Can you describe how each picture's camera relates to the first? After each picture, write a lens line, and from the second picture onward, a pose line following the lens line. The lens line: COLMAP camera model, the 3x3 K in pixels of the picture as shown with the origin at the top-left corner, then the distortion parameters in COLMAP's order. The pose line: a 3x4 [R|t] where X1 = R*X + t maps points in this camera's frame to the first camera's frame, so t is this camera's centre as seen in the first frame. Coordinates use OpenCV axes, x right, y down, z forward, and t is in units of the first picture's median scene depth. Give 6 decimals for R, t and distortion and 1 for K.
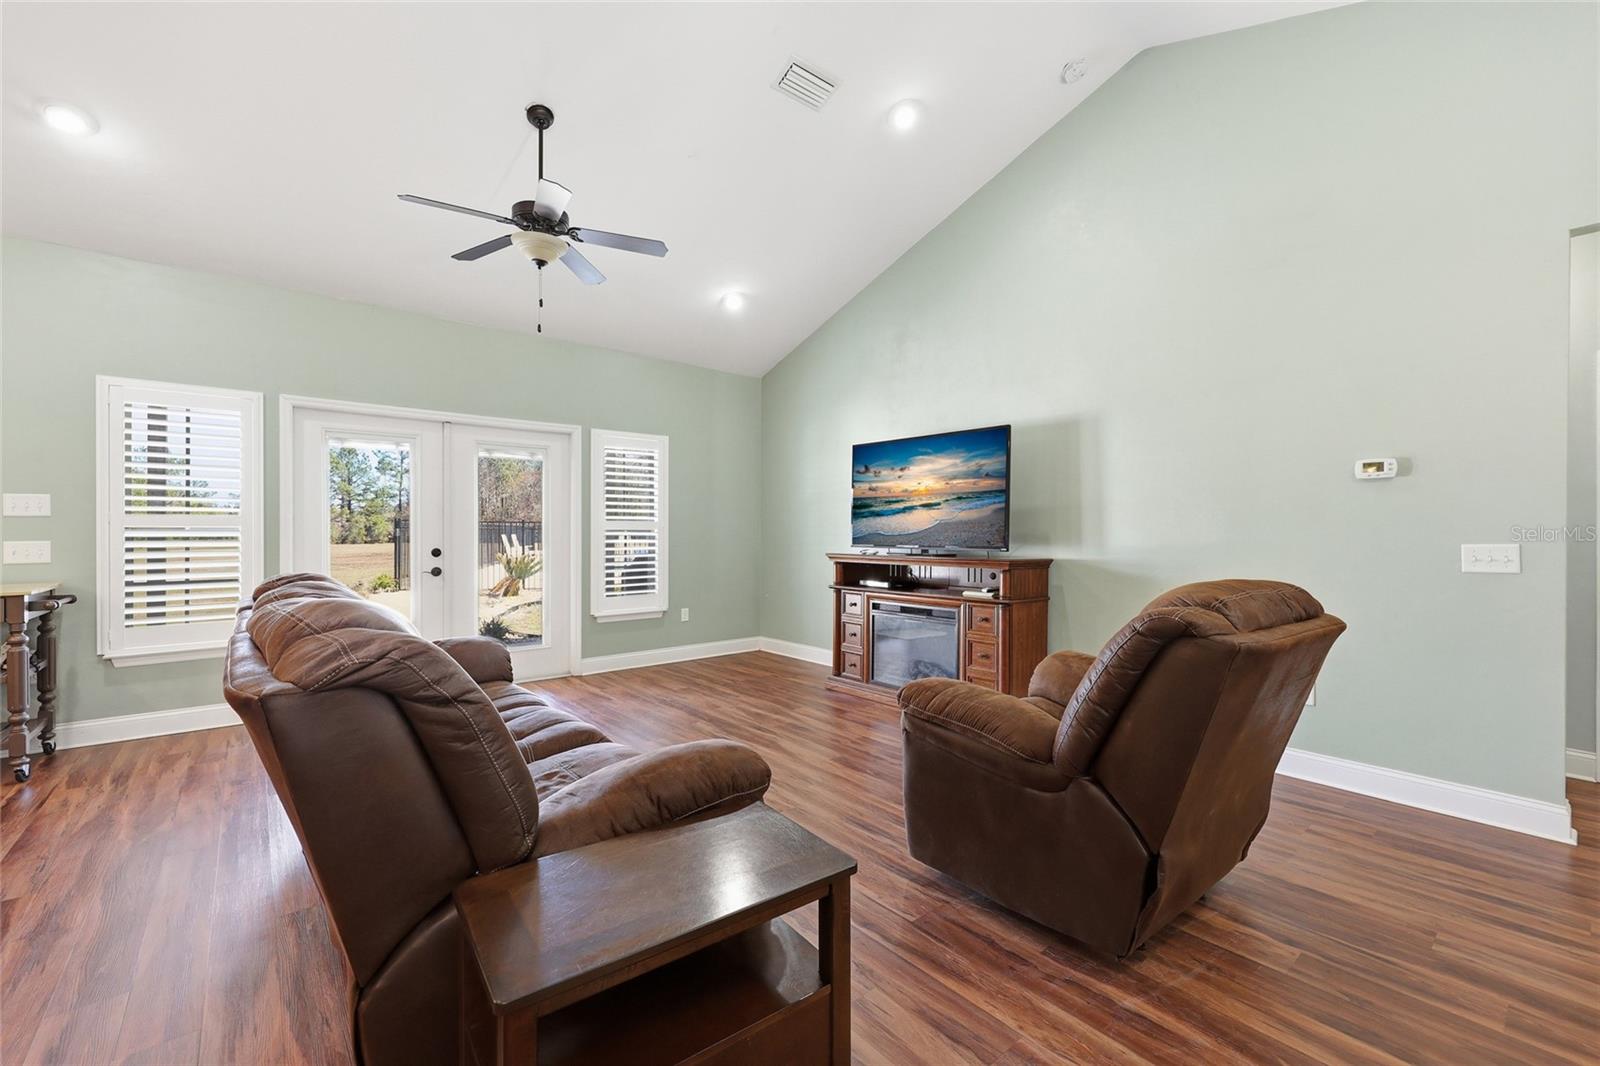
lens RADIAL K [[654.2, 0, 800.0], [0, 654.2, 533.0], [0, 0, 1]] dist [0.000173, -0.000158]
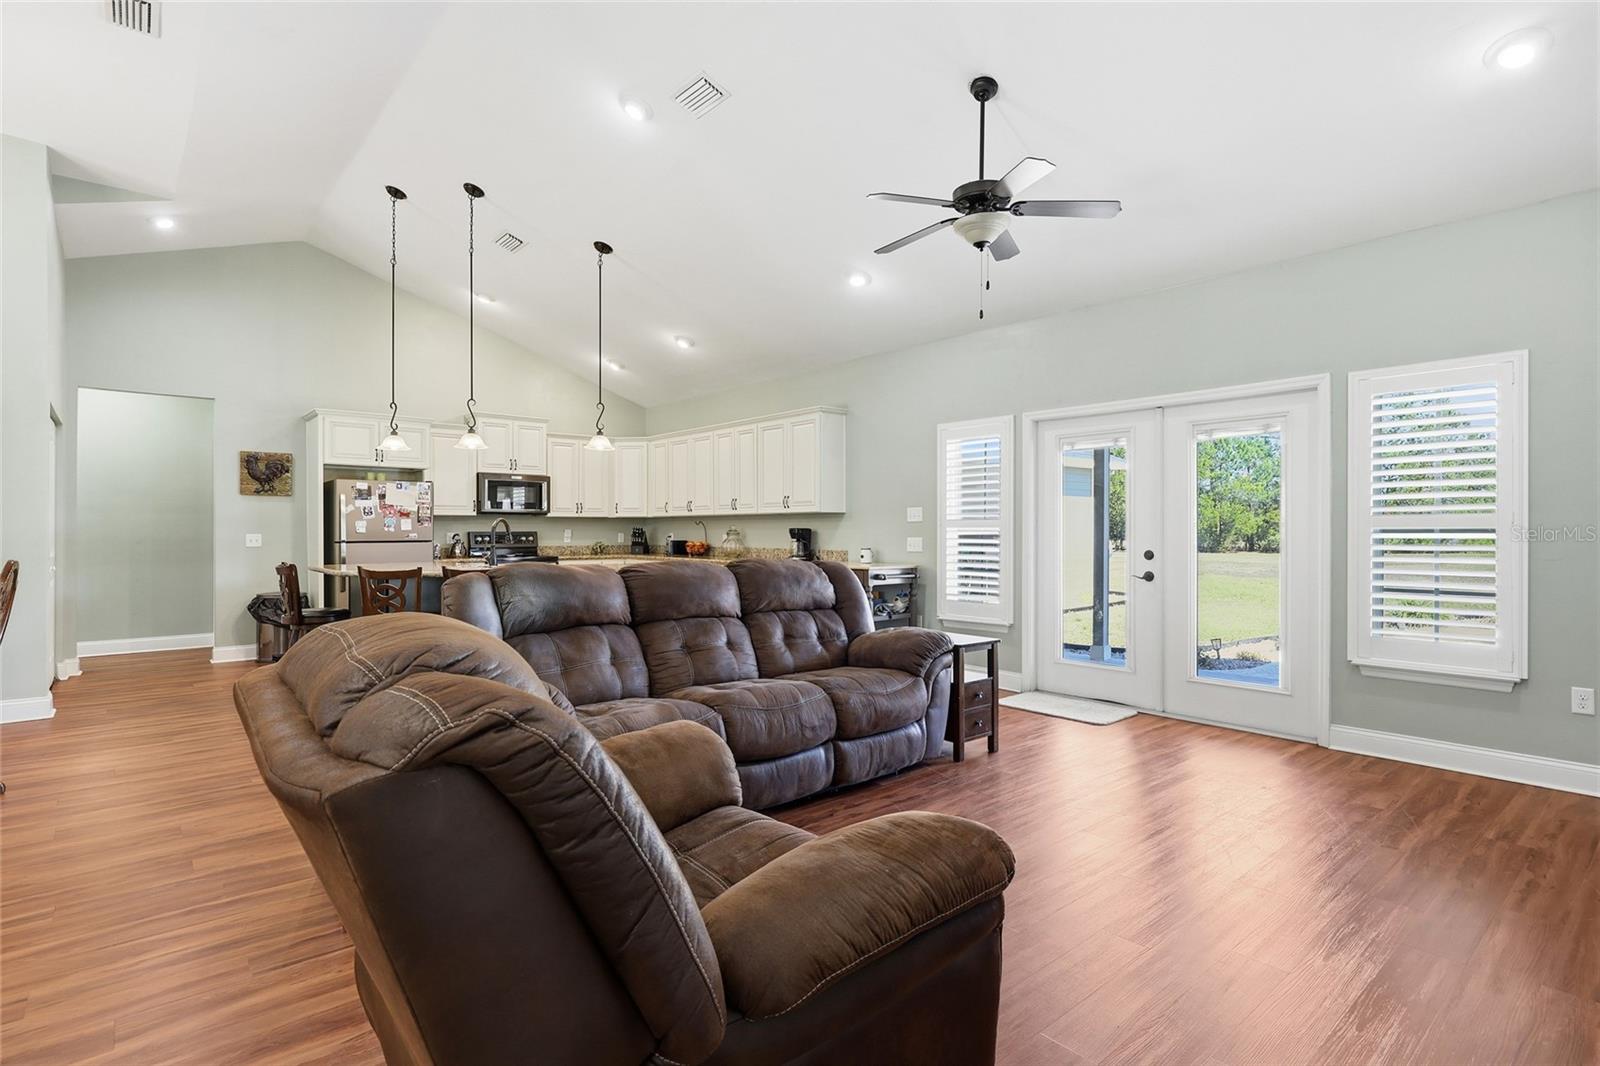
lens RADIAL K [[807.2, 0, 800.0], [0, 807.2, 533.0], [0, 0, 1]] dist [-0.002400, -0.000428]
pose [[0.016535, -0.001011, -0.999863, 0.537851], [-0.004370, 0.999990, -0.001084, 0.002868], [0.999854, 0.004388, 0.016530, 0.505617]]
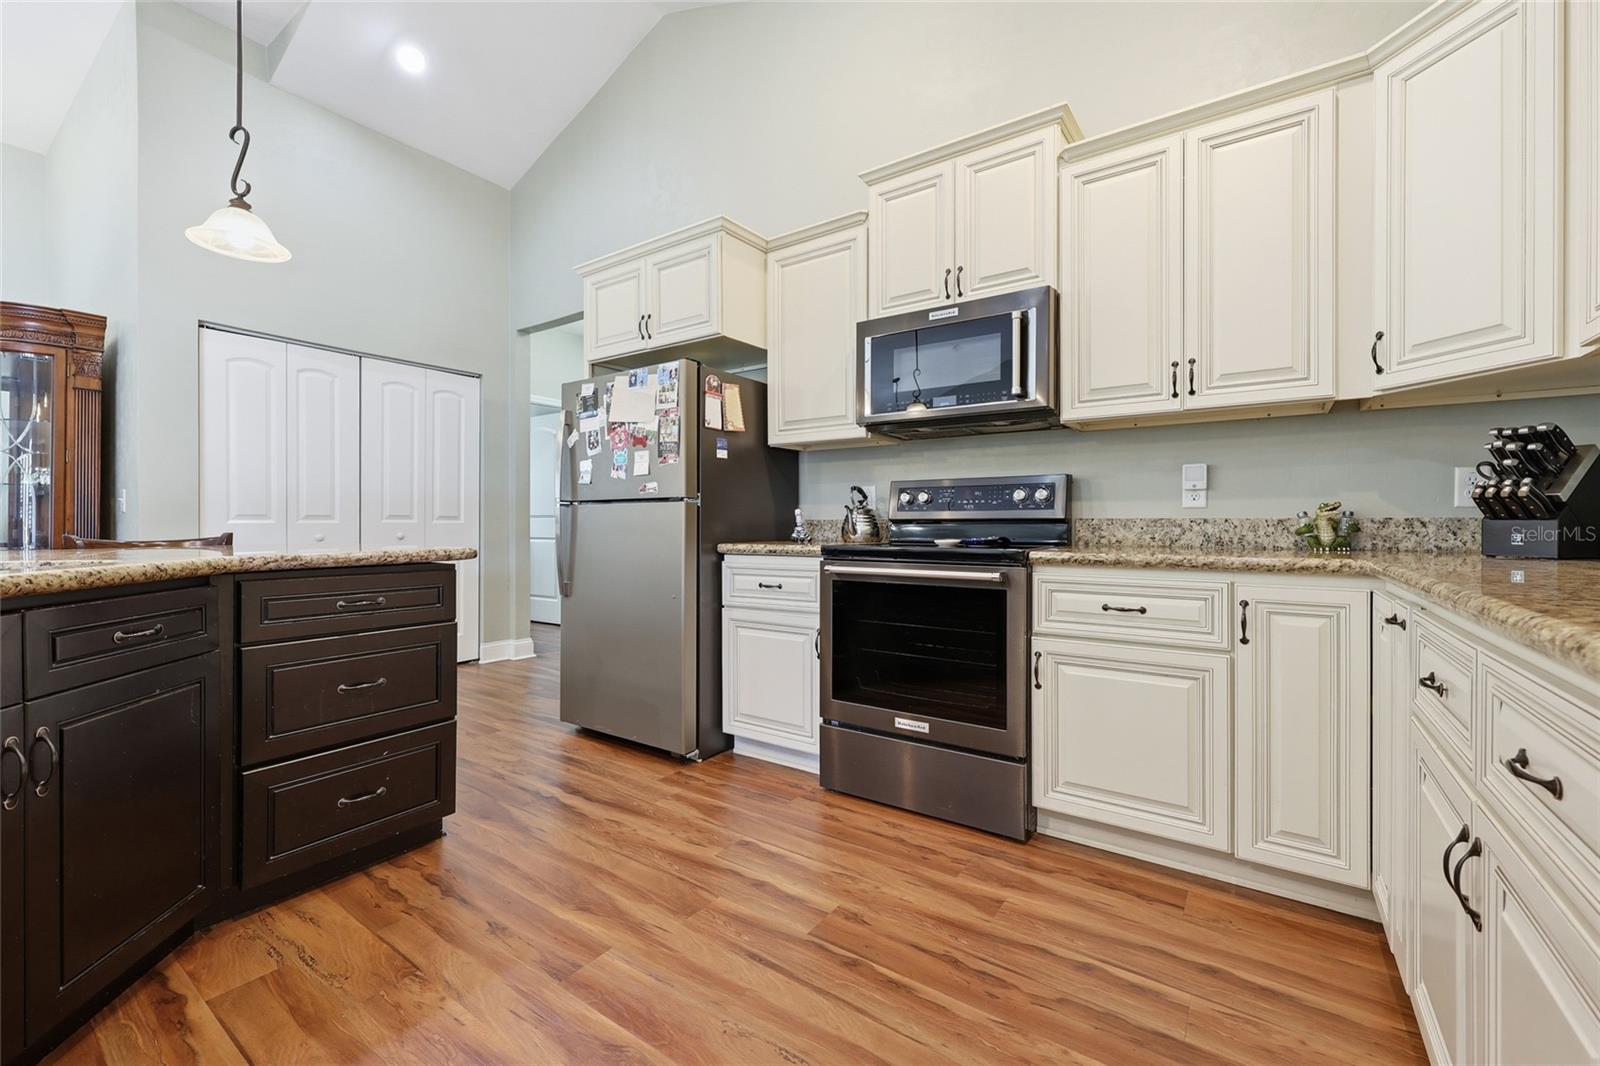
lens RADIAL K [[654.2, 0, 800.0], [0, 654.2, 533.0], [0, 0, 1]] dist [0.000173, -0.000158]
pose [[-0.964076, -0.002720, -0.265614, -1.026046], [-0.007824, 0.999804, 0.018160, 0.038400], [0.265513, 0.019586, -0.963908, 0.358221]]
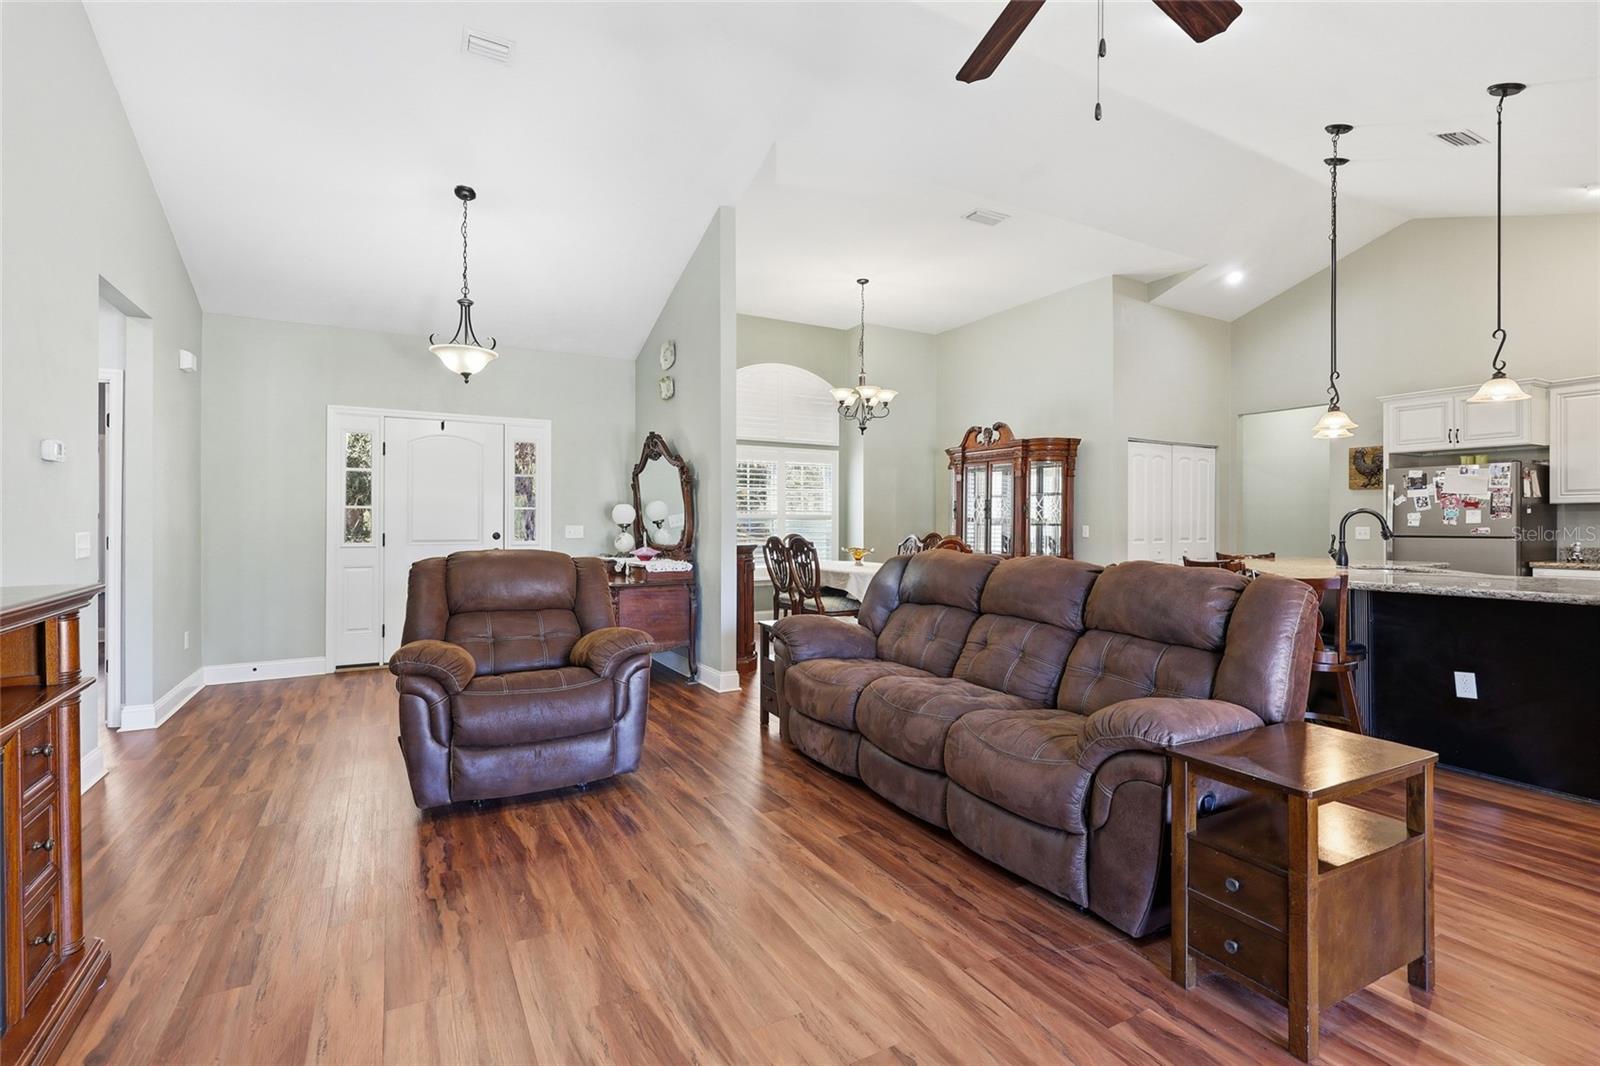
lens RADIAL K [[726.8, 0, 800.0], [0, 726.8, 533.0], [0, 0, 1]] dist [0.001533, -0.000297]
pose [[-0.982400, -0.005348, 0.186710, -0.199073], [-0.001925, 0.999827, 0.018506, -0.004808], [-0.186777, 0.017821, -0.982241, 1.116996]]
